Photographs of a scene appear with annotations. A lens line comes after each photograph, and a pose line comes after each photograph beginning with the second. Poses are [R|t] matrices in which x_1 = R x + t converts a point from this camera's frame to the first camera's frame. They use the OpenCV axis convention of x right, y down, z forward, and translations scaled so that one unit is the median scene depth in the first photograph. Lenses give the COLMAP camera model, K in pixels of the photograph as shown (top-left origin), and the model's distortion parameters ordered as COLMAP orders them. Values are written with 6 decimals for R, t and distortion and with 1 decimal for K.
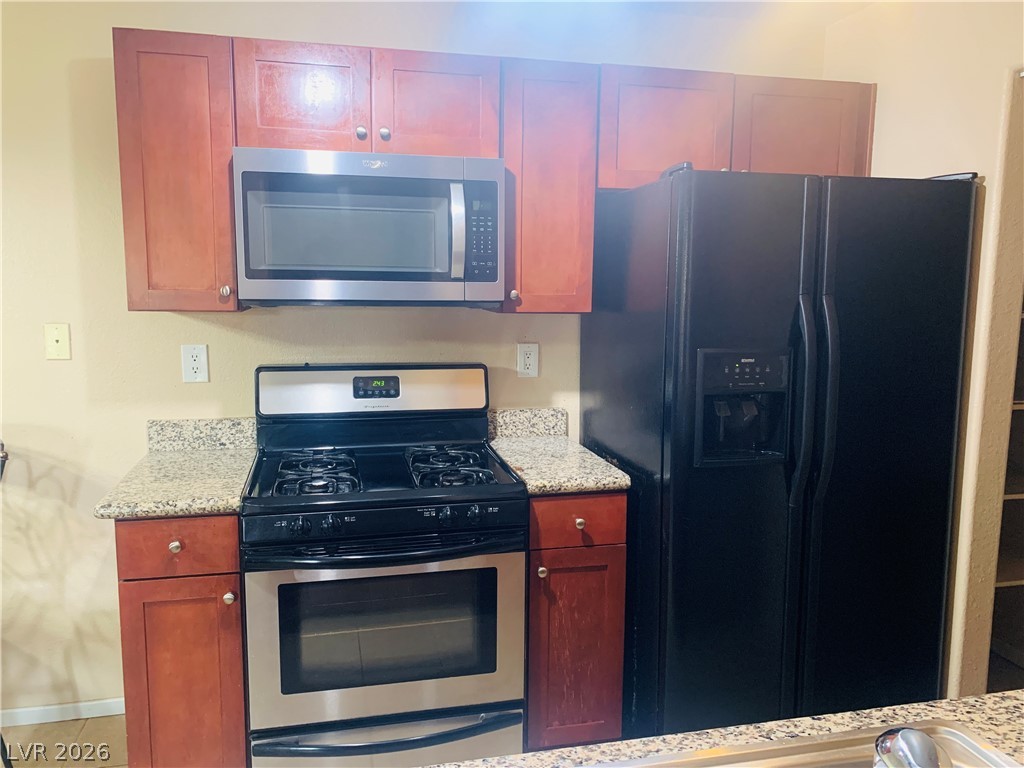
lens RADIAL K [[781.3, 0, 515.6], [0, 781.3, 387.1], [0, 0, 1]] dist [0.035243, -0.041569]
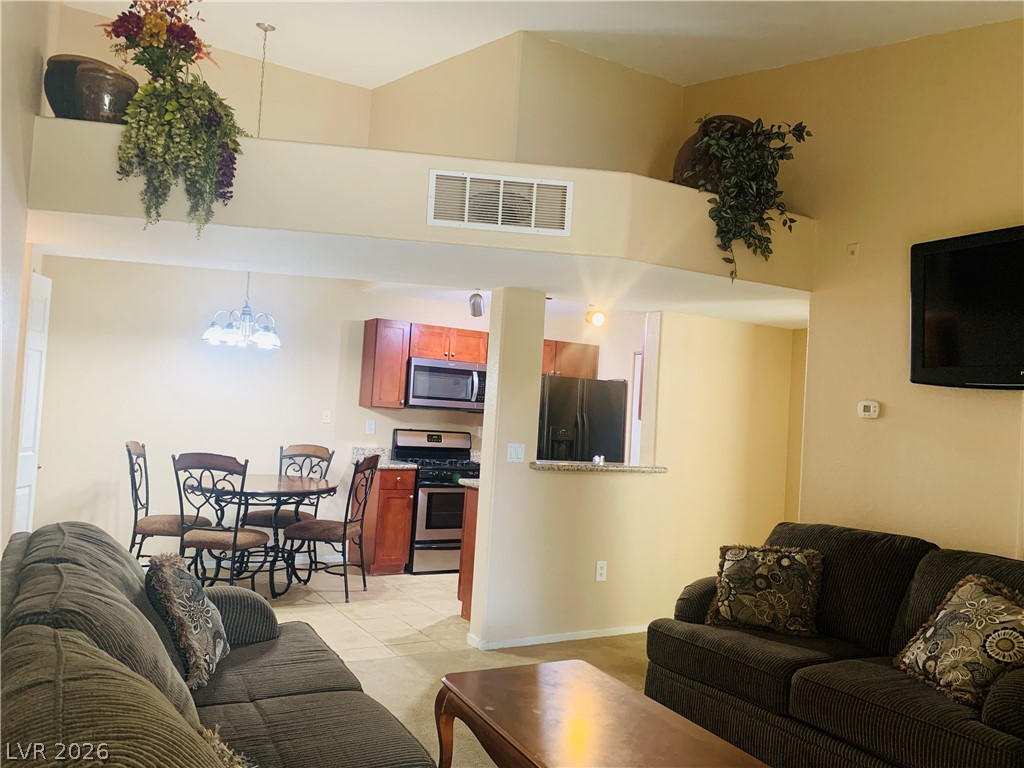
lens RADIAL K [[781.3, 0, 513.9], [0, 781.3, 391.0], [0, 0, 1]] dist [0.035243, -0.041569]
pose [[0.955033, 0.061008, 0.290154, -0.801798], [-0.014665, 0.987124, -0.159284, 0.300247], [-0.296135, 0.147866, 0.943631, -1.909621]]
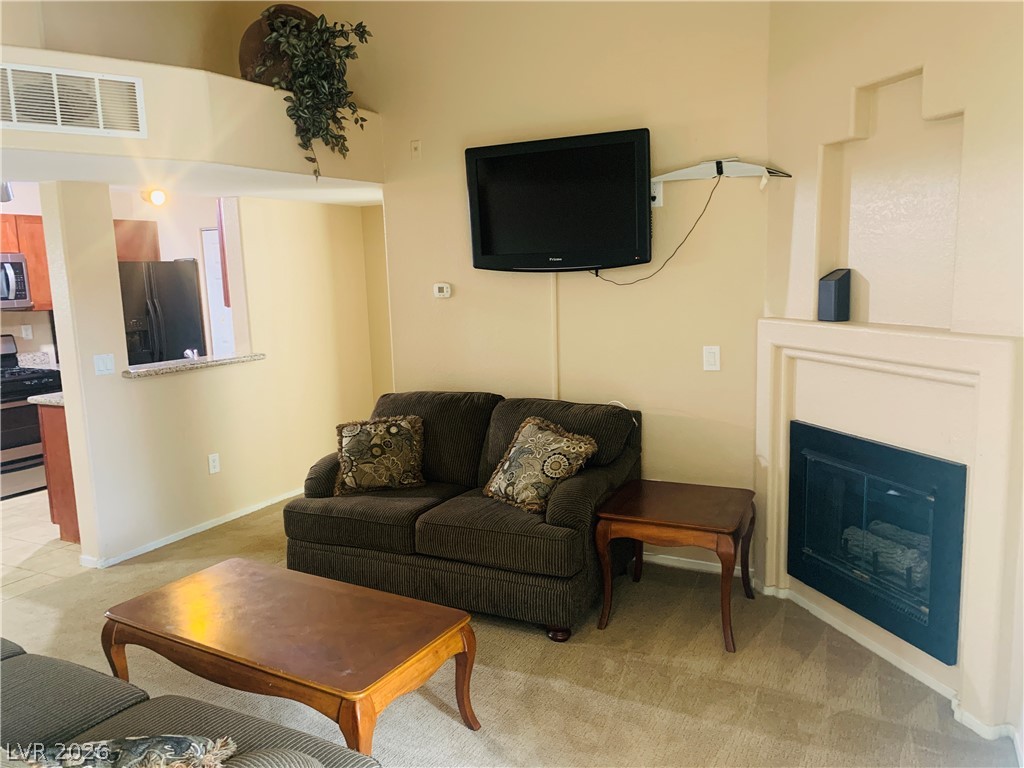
lens RADIAL K [[781.3, 0, 518.3], [0, 781.3, 390.9], [0, 0, 1]] dist [0.035243, -0.041569]
pose [[0.654528, -0.139600, 0.743037, -0.958322], [0.134100, 0.988658, 0.067620, 0.212951], [-0.744050, 0.055382, 0.665825, -1.987636]]
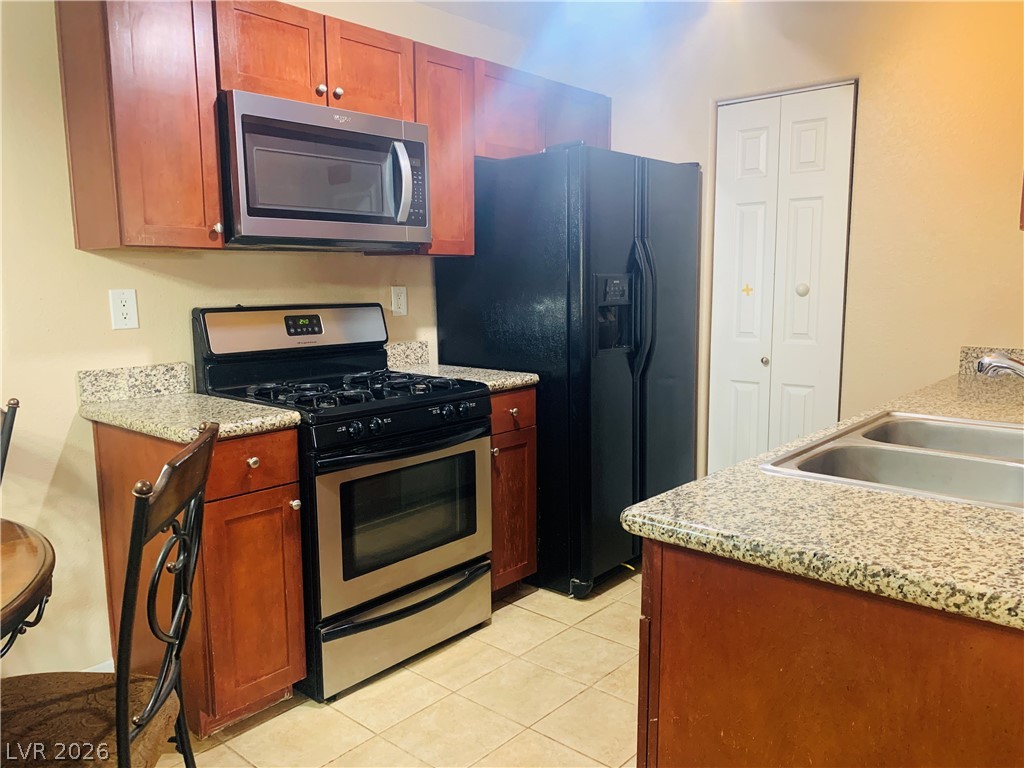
lens RADIAL K [[781.3, 0, 513.9], [0, 781.3, 394.6], [0, 0, 1]] dist [0.035243, -0.041569]
pose [[0.809487, -0.101869, 0.578233, -0.646005], [0.092051, 0.994674, 0.046371, 0.080773], [-0.579878, 0.015690, 0.814553, -0.067343]]
